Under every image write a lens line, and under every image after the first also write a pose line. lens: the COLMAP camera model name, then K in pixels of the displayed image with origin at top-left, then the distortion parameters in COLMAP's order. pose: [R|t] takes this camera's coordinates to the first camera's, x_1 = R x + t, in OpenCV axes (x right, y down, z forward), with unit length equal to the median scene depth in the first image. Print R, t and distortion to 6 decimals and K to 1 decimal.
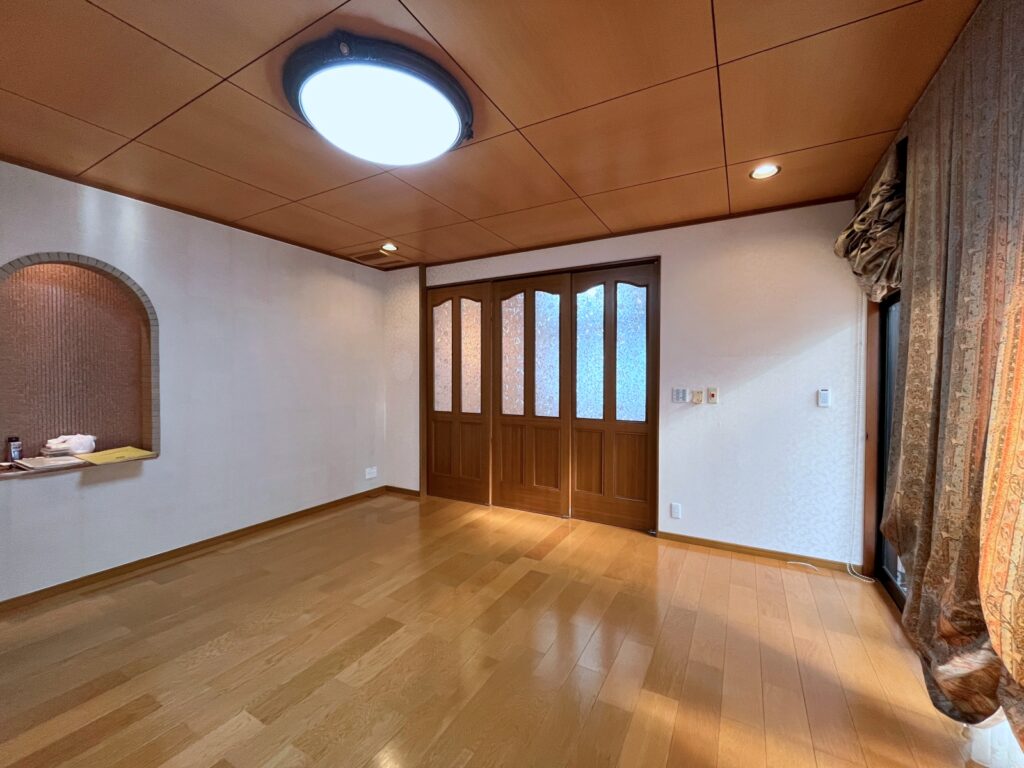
lens RADIAL K [[419.7, 0, 512.0], [0, 419.7, 384.0], [0, 0, 1]] dist [-0.001534, -0.000299]
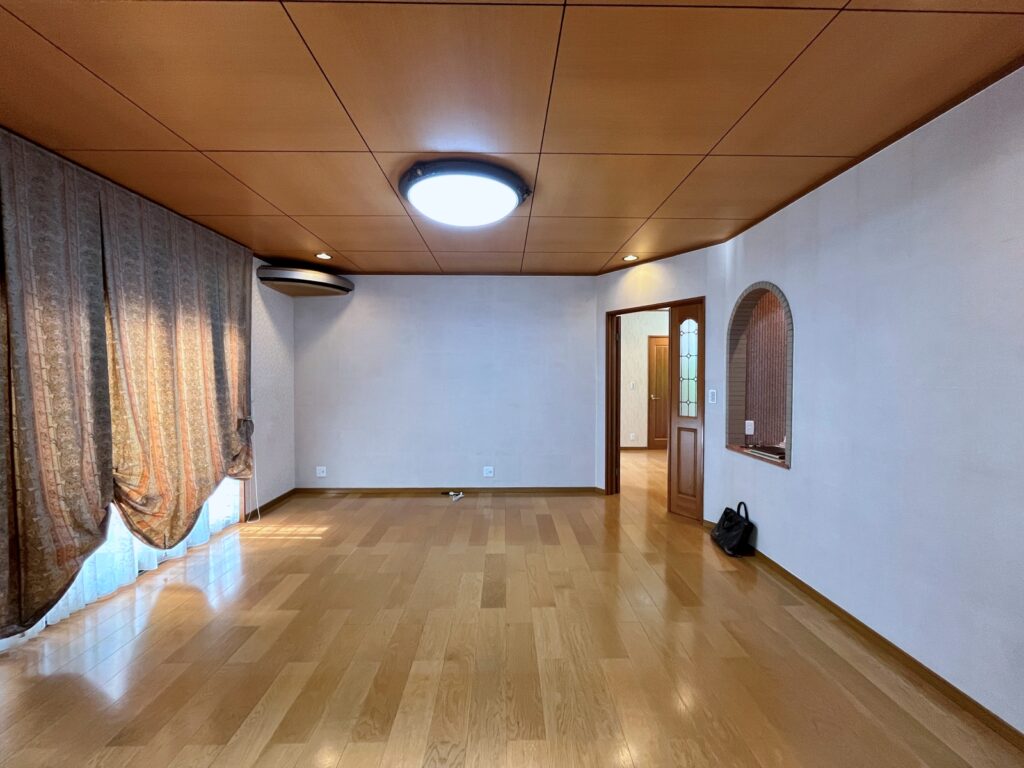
lens RADIAL K [[419.7, 0, 512.0], [0, 419.7, 384.0], [0, 0, 1]] dist [-0.001534, -0.000299]
pose [[-0.862659, 0.009441, -0.505699, 0.242745], [-0.013601, 0.999031, 0.041852, -0.069774], [0.505604, 0.042983, -0.861694, 2.076929]]
